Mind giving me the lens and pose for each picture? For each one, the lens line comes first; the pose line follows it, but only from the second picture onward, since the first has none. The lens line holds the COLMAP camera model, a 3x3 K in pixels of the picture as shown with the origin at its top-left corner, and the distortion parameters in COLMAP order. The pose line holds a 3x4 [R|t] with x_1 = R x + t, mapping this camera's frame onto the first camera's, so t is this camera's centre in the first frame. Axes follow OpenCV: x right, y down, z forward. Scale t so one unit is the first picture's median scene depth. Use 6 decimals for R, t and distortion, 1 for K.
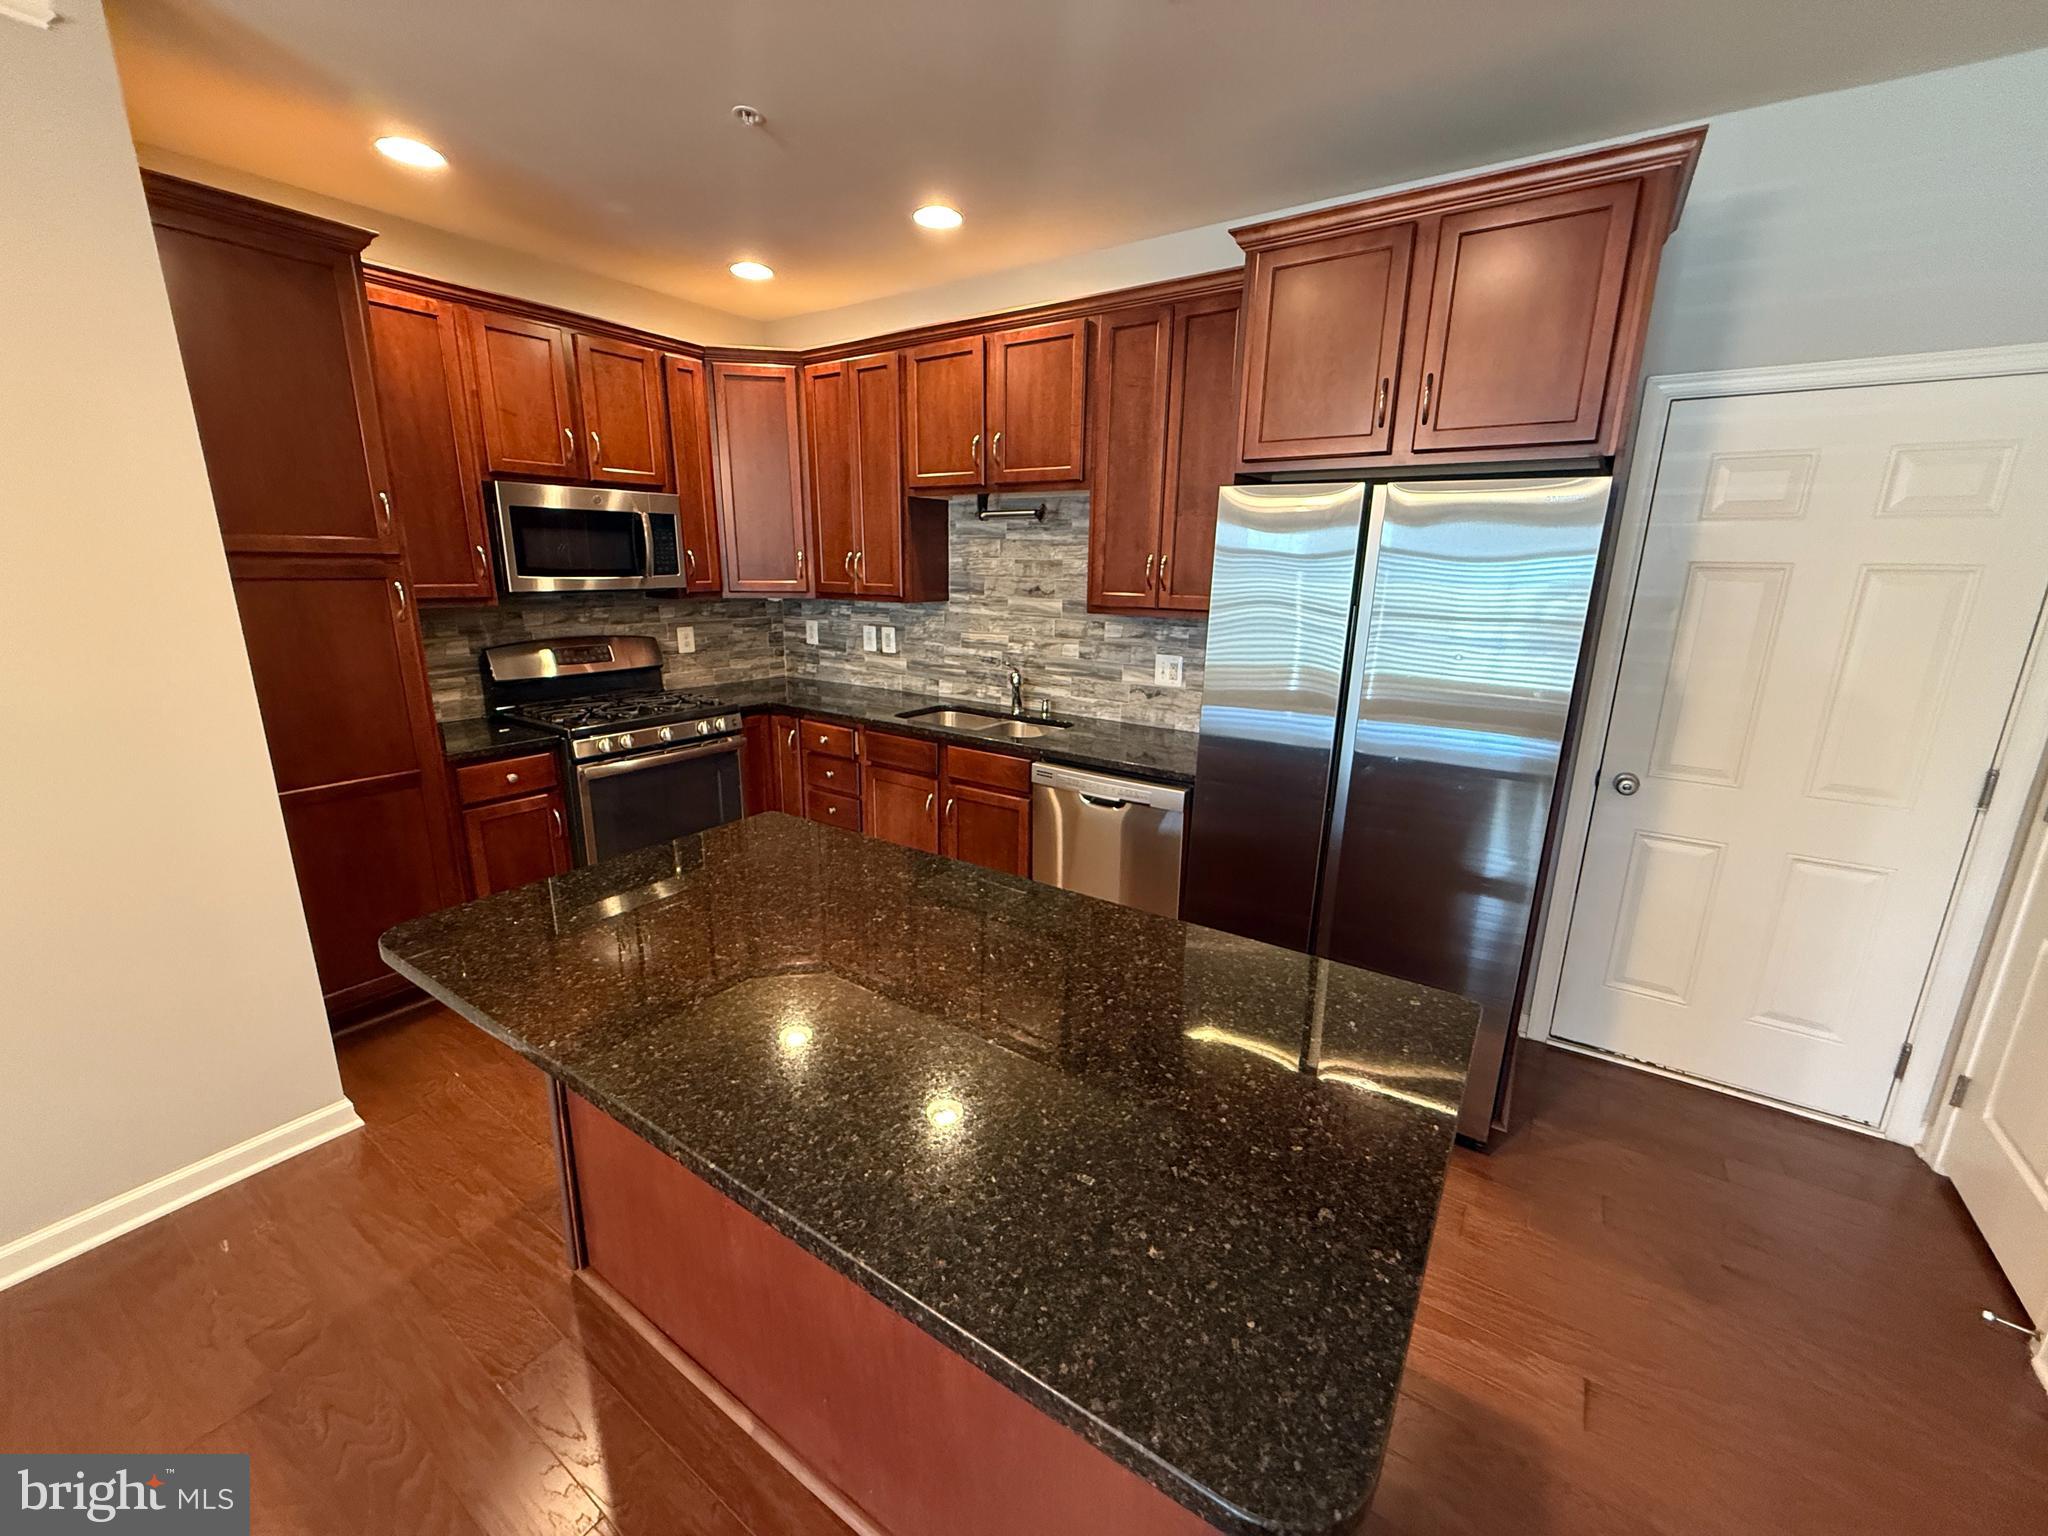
lens RADIAL K [[818.0, 0, 1024.0], [0, 818.0, 768.0], [0, 0, 1]] dist [0.001332, 0.000207]
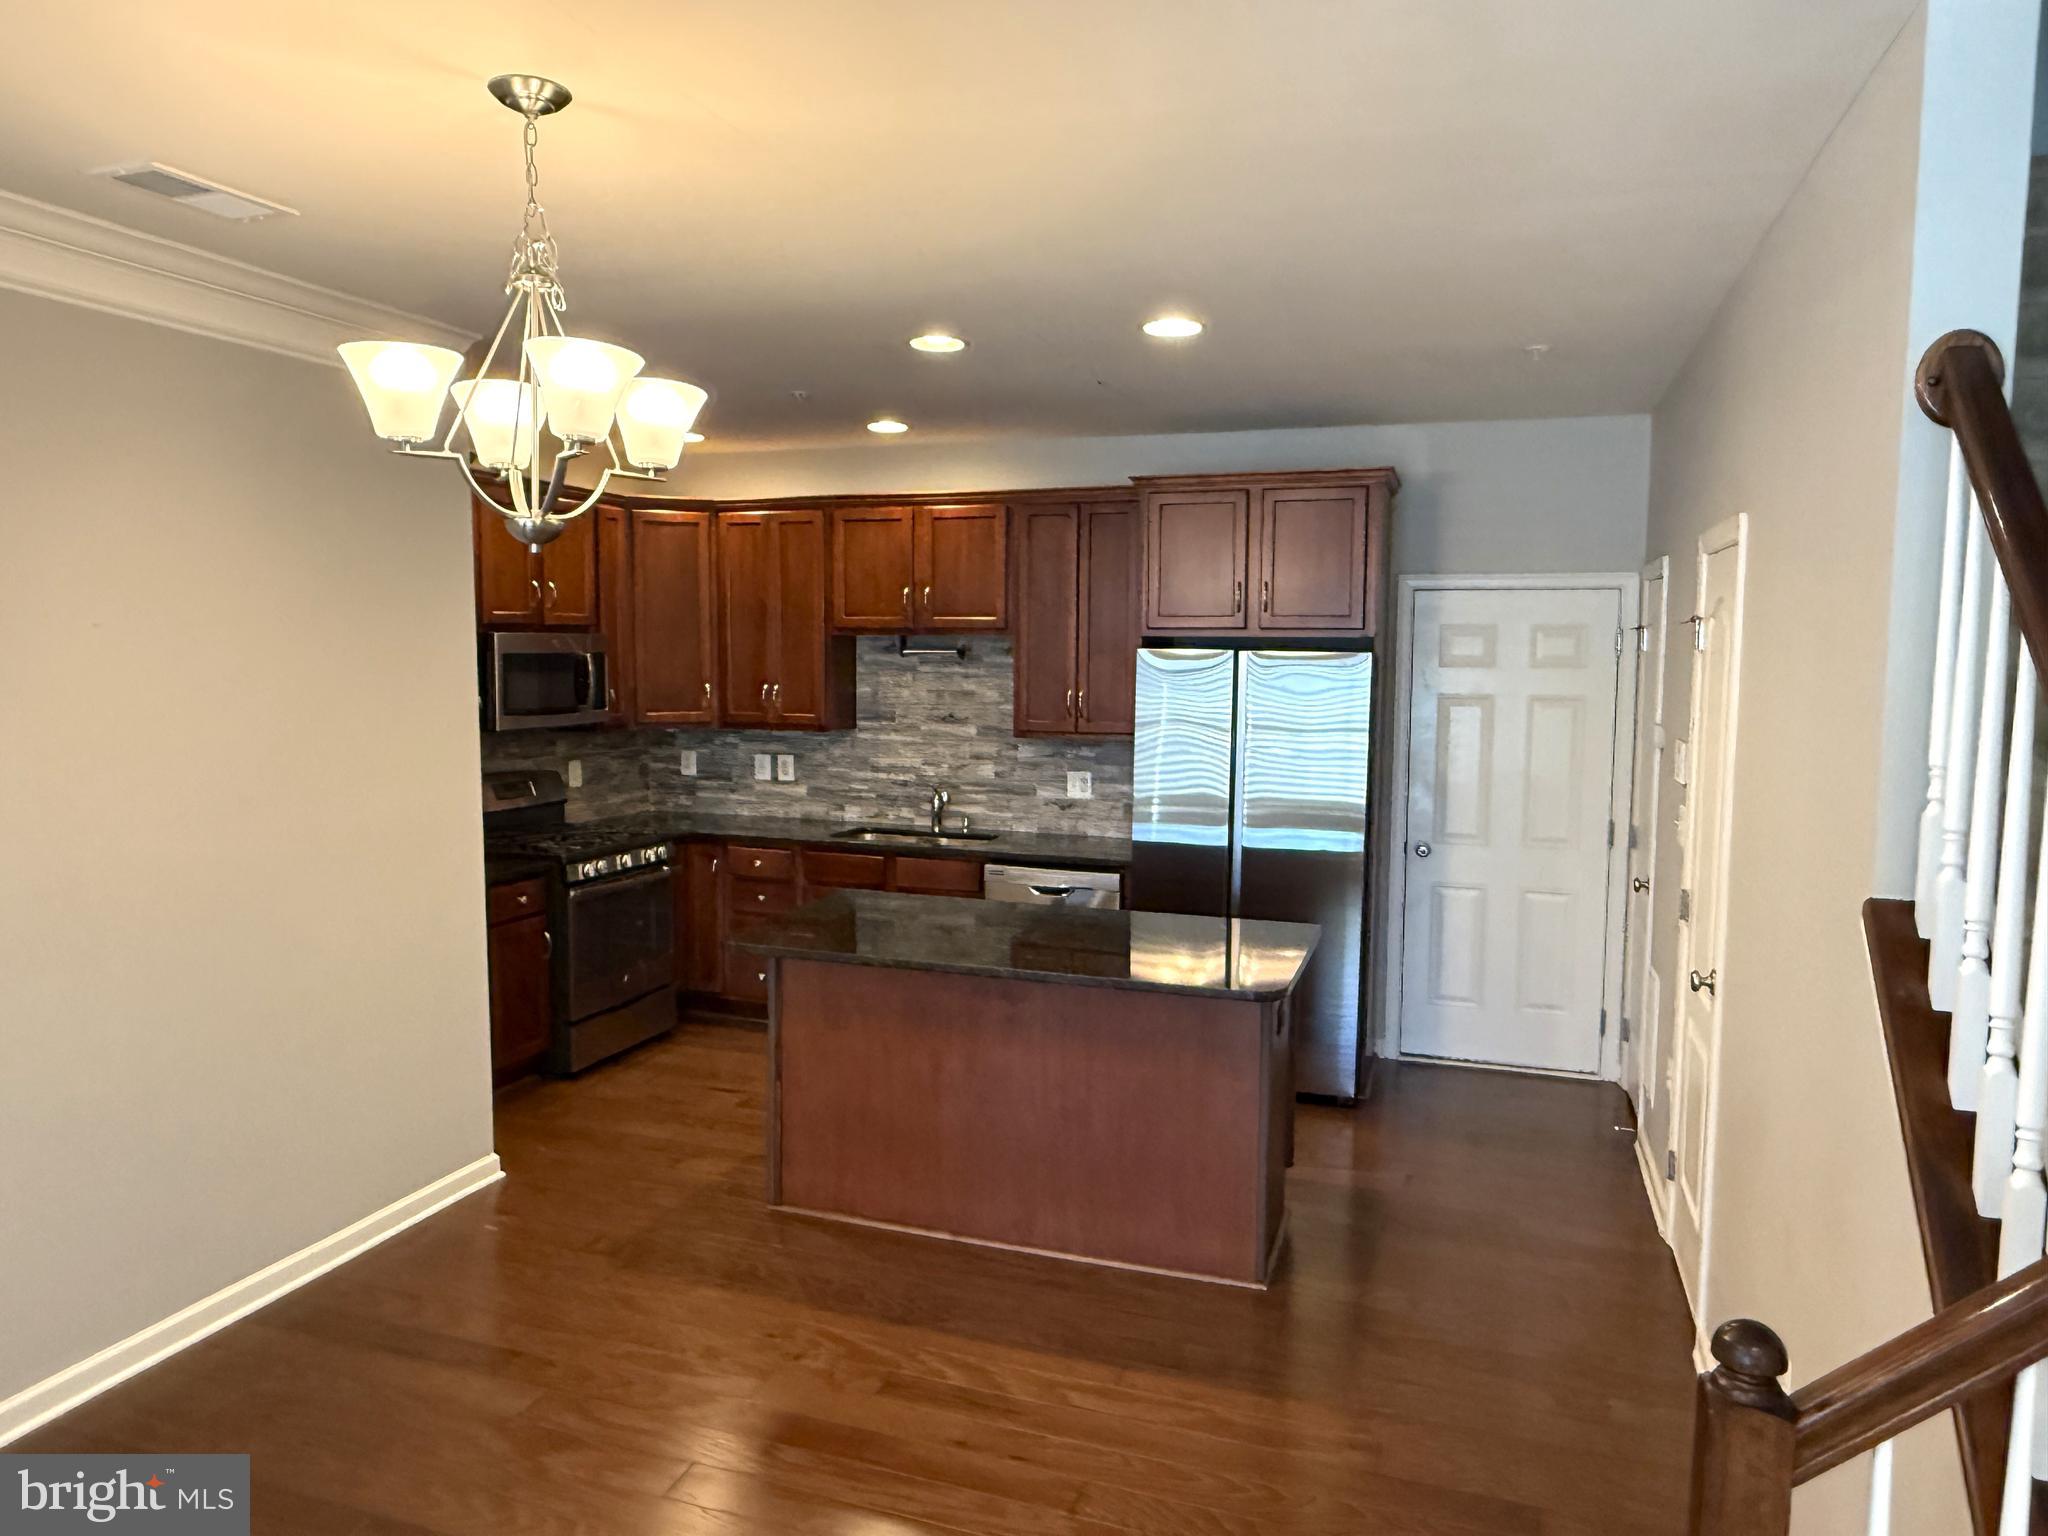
lens RADIAL K [[1453.1, 0, 1024.0], [0, 1453.1, 768.0], [0, 0, 1]] dist [-0.001578, 0.000340]
pose [[0.962728, -0.030585, 0.268735, -0.411959], [0.072267, 0.986551, -0.146613, 0.139988], [-0.260637, 0.160569, 0.951991, -0.855148]]
